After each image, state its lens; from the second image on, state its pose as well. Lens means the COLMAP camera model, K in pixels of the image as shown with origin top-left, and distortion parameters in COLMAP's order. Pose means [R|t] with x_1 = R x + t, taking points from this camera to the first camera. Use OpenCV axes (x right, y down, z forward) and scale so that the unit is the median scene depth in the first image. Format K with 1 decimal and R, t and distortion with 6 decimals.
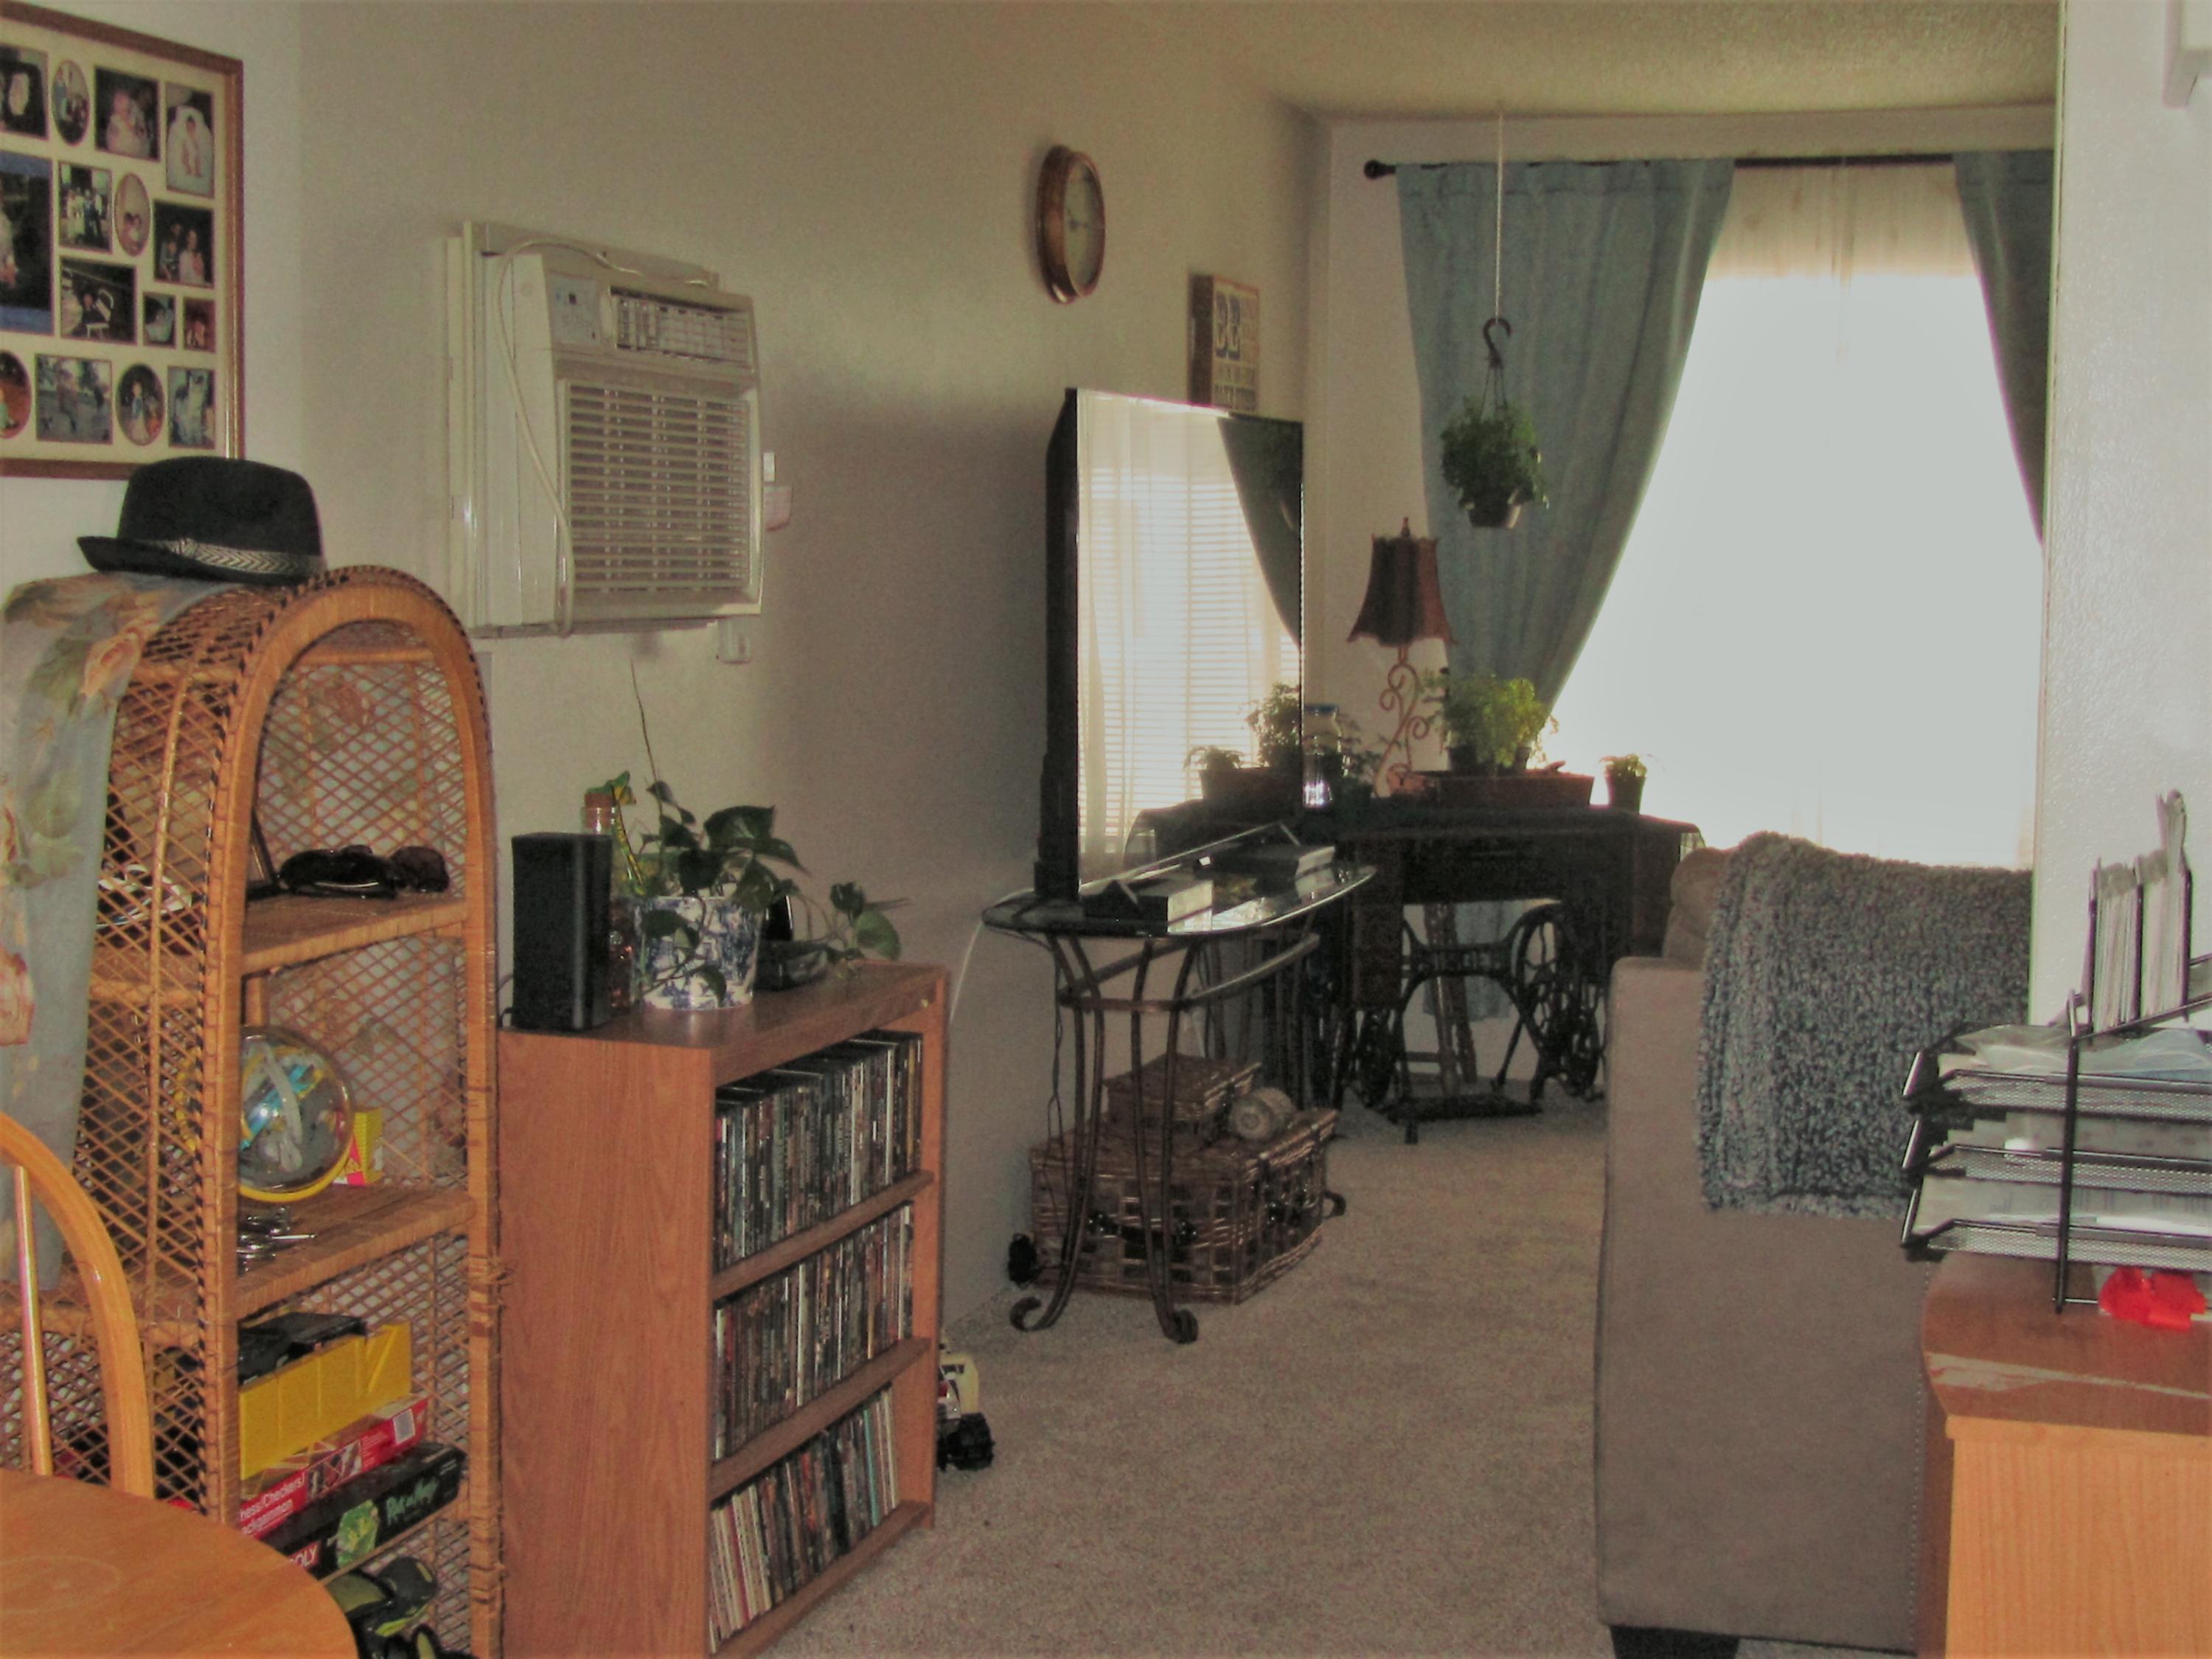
lens RADIAL K [[3026.1, 0, 1102.7], [0, 3026.1, 834.2], [0, 0, 1]] dist [-0.002333, -0.113575]
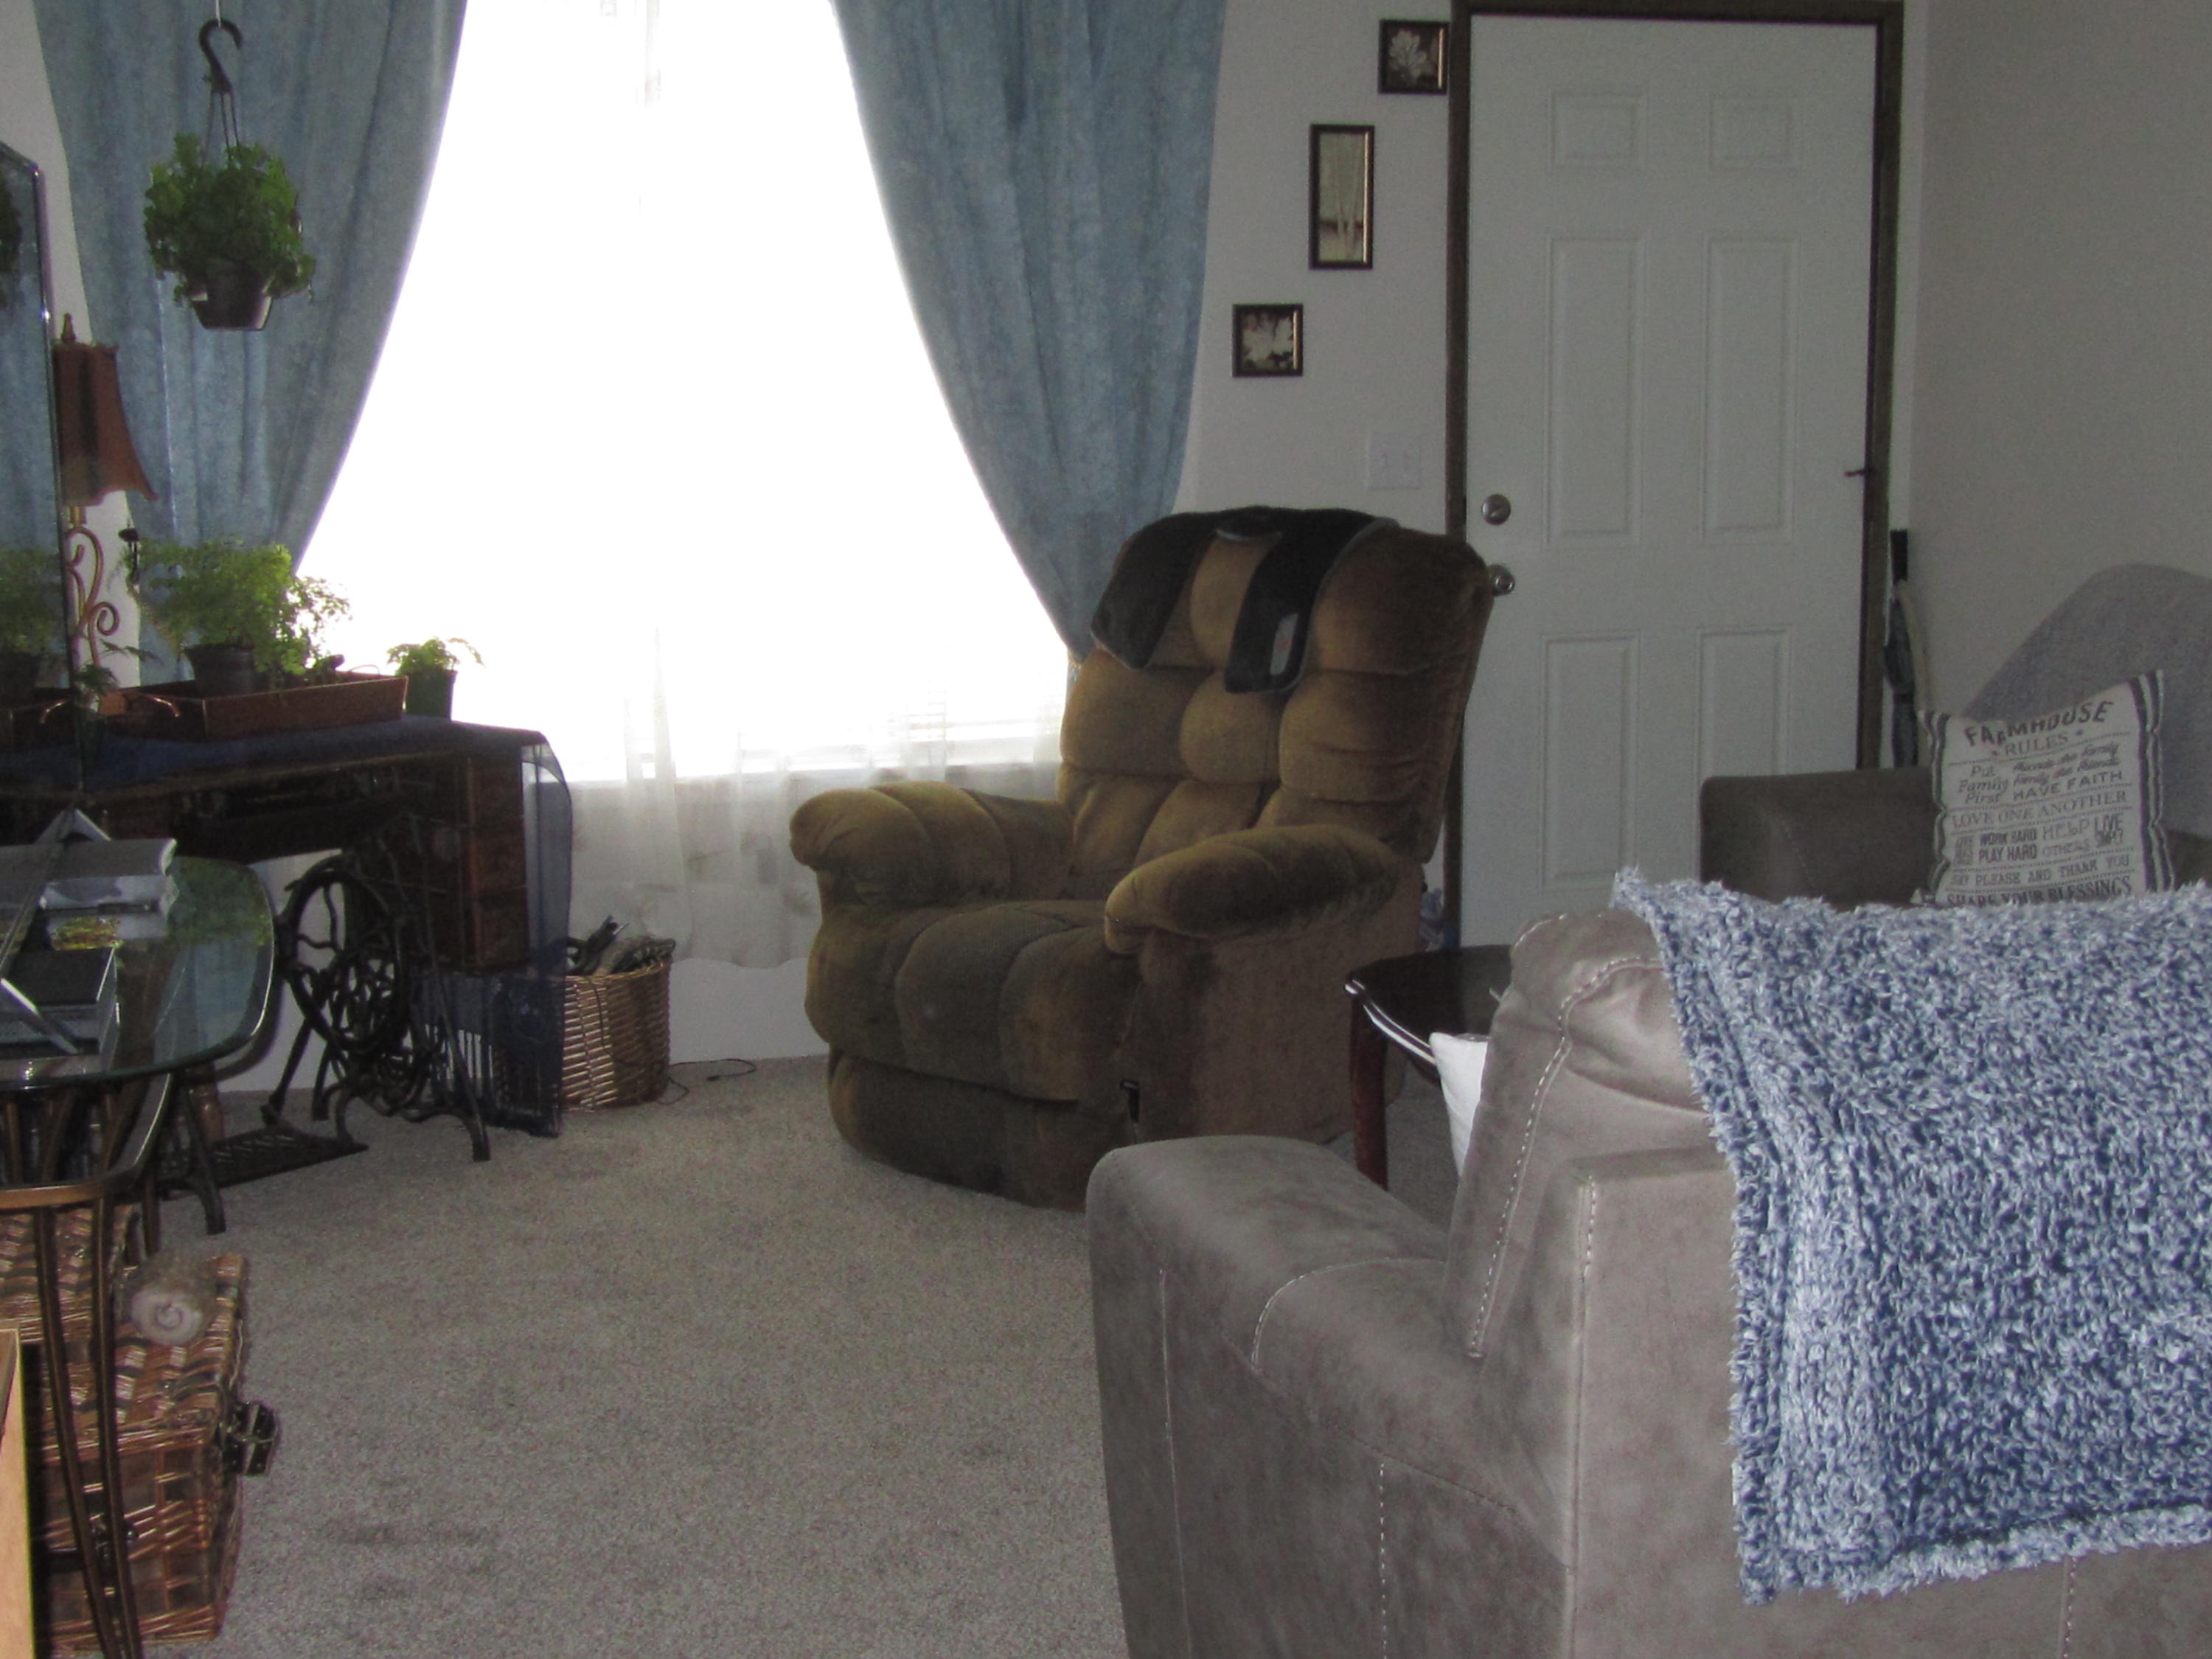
lens RADIAL K [[3026.1, 0, 1102.7], [0, 3026.1, 834.2], [0, 0, 1]] dist [-0.002333, -0.113575]
pose [[0.837105, -0.106910, 0.536494, -0.177361], [0.069125, 0.993528, 0.090128, -0.070861], [-0.542658, -0.038362, 0.839078, 0.624084]]
